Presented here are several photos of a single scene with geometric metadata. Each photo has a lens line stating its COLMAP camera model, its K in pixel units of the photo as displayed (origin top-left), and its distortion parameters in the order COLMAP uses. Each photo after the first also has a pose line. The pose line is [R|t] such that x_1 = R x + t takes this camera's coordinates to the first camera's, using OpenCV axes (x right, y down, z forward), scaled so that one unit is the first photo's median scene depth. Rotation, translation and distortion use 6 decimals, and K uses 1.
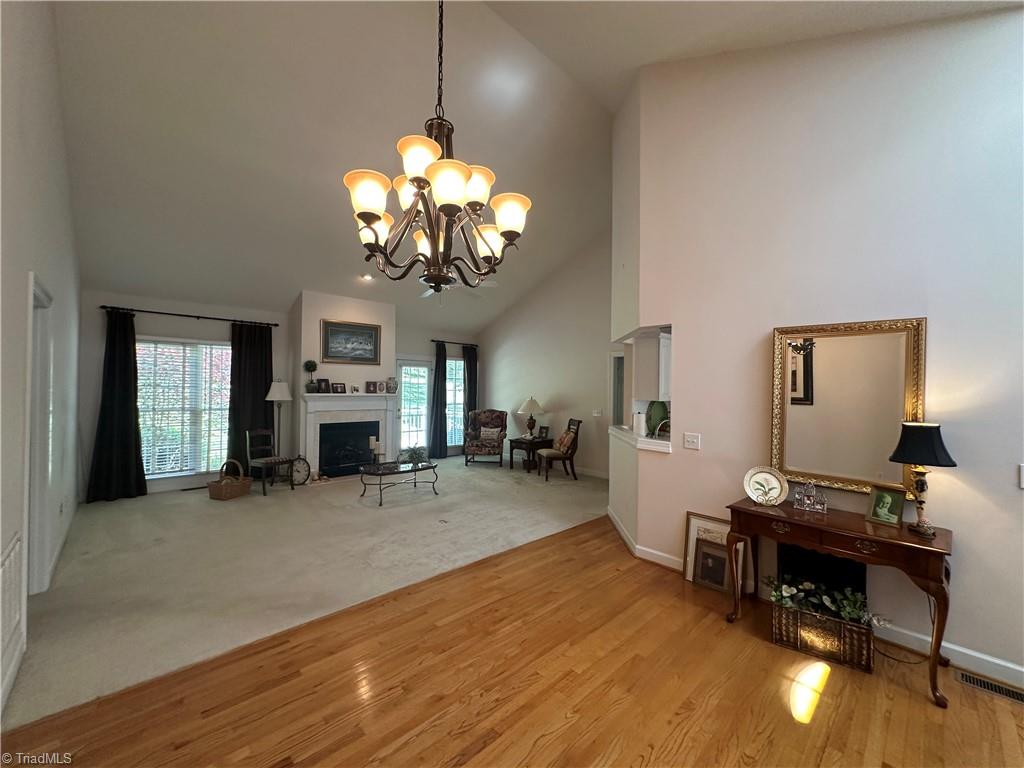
lens RADIAL K [[409.8, 0, 512.5], [0, 409.8, 383.8], [0, 0, 1]] dist [-0.003193, 0.000472]
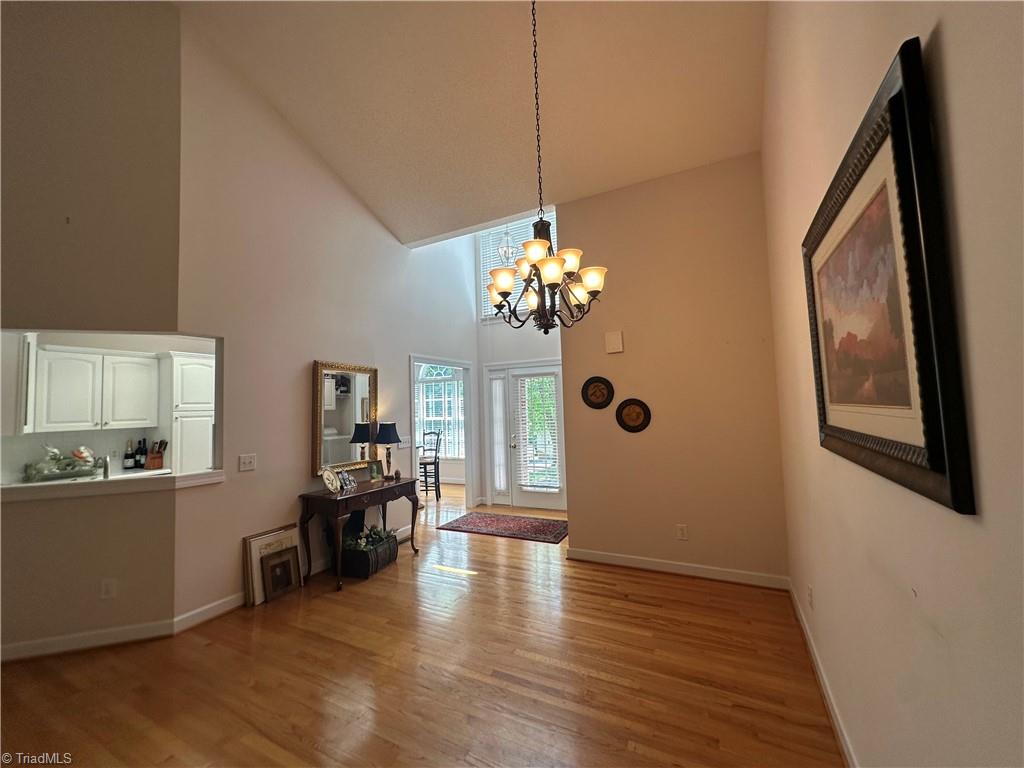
lens RADIAL K [[409.8, 0, 512.5], [0, 409.8, 383.8], [0, 0, 1]] dist [-0.003193, 0.000472]
pose [[-0.328695, 0.051599, 0.943026, -0.369420], [0.019557, 0.998664, -0.047827, 0.006168], [-0.944234, 0.002722, -0.329265, 0.384369]]
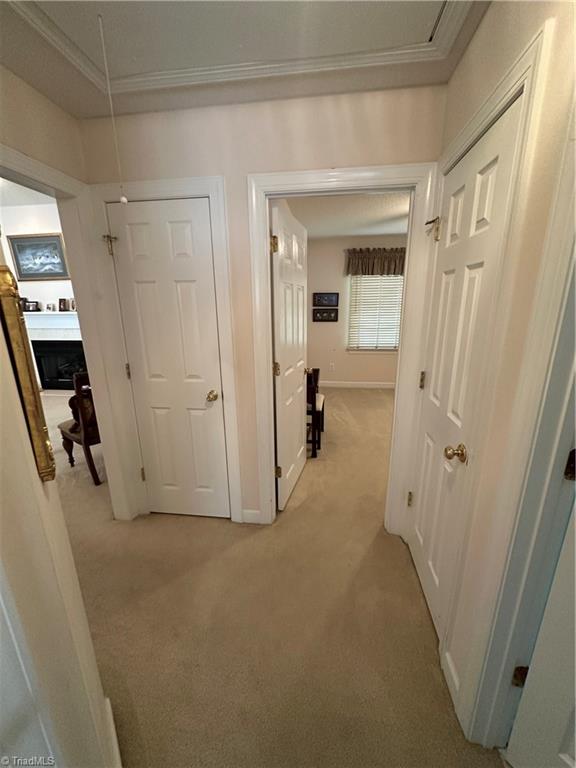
lens RADIAL K [[307.3, 0, 288.0], [0, 307.3, 384.0], [0, 0, 1]] dist [-0.003193, 0.000472]
pose [[0.634366, 0.176646, -0.752580, 0.610491], [0.024405, 0.968480, 0.247894, 0.024158], [0.772648, -0.175623, 0.610059, 1.039988]]
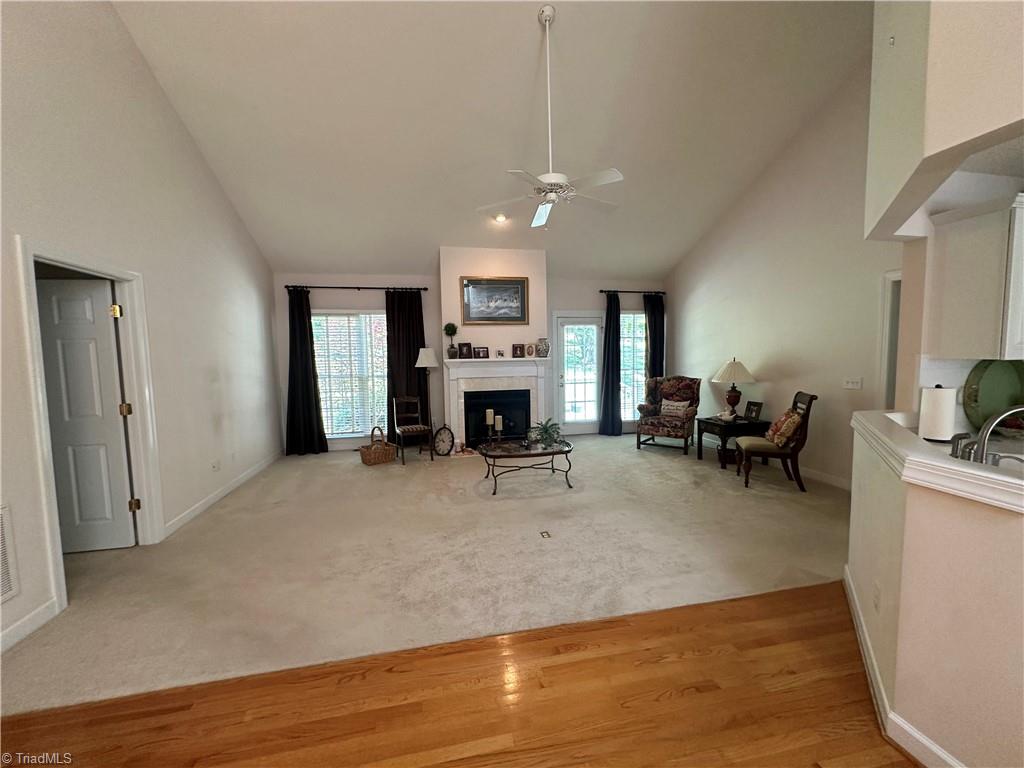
lens RADIAL K [[409.8, 0, 512.5], [0, 409.8, 383.8], [0, 0, 1]] dist [-0.003193, 0.000472]
pose [[0.851072, 0.011506, -0.524924, 0.111679], [0.033364, 0.996554, 0.075938, 0.013243], [0.523988, -0.082142, 0.847755, 0.280846]]
